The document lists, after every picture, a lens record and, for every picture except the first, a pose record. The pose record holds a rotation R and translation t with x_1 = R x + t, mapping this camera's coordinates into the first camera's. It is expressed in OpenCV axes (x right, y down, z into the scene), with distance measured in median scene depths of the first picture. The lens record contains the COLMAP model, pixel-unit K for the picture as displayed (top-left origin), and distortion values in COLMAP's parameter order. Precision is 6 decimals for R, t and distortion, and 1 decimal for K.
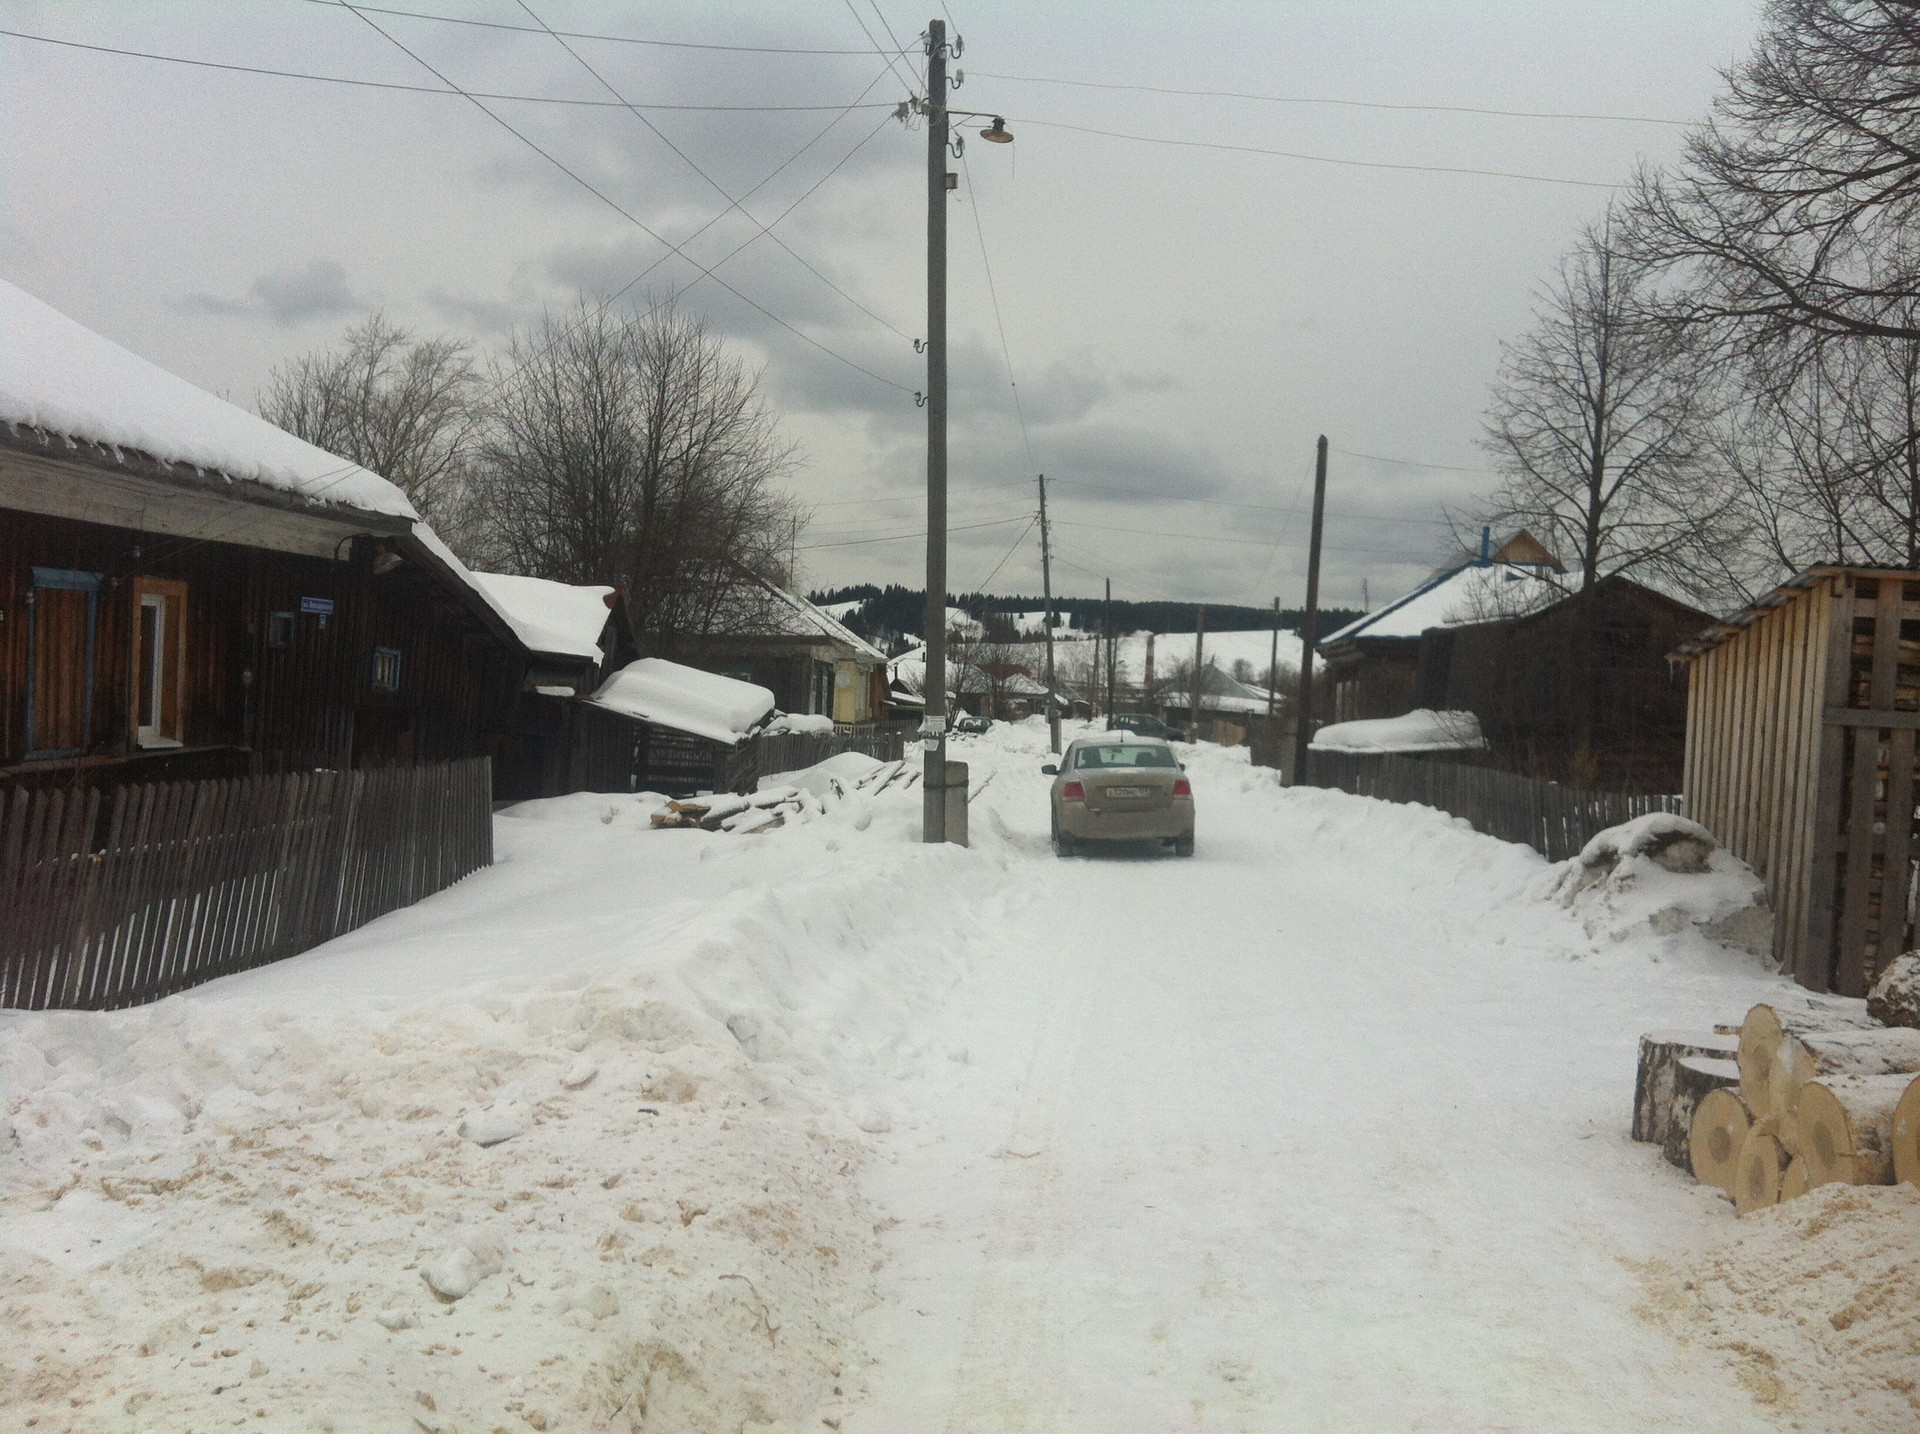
lens RADIAL K [[1941.4, 0, 960.7], [0, 1941.4, 715.7], [0, 0, 1]] dist [0.145979, 0.000000]
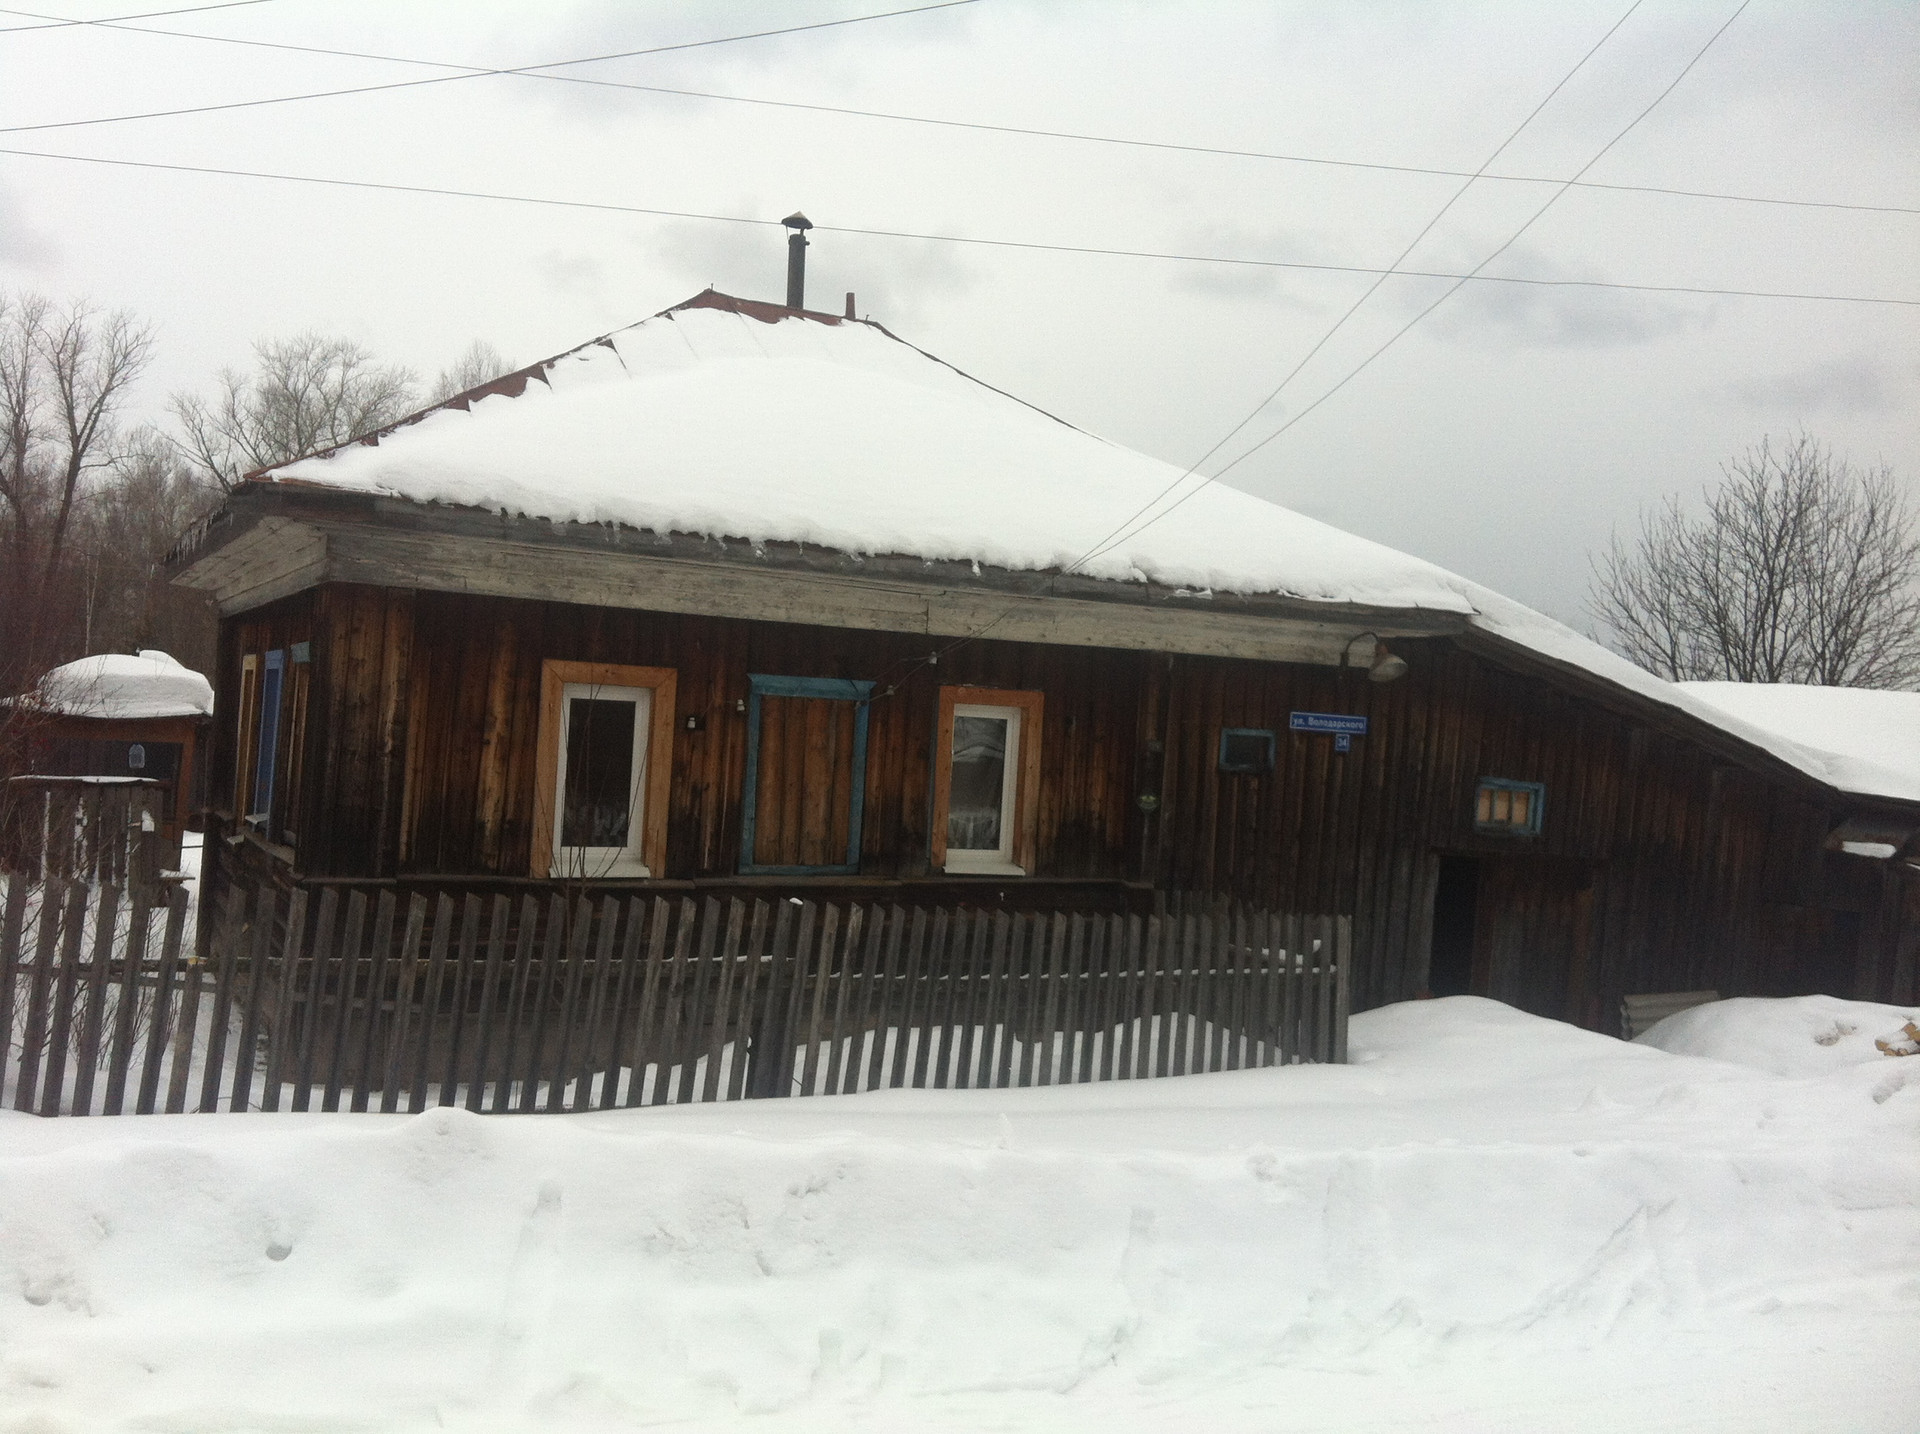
lens RADIAL K [[1941.4, 0, 960.1], [0, 1941.4, 716.3], [0, 0, 1]] dist [0.145979, 0.000000]
pose [[0.524259, -0.026727, -0.851139, 0.338232], [-0.049140, 0.996892, -0.061572, -0.000408], [0.850140, 0.074105, 0.521316, 0.510580]]
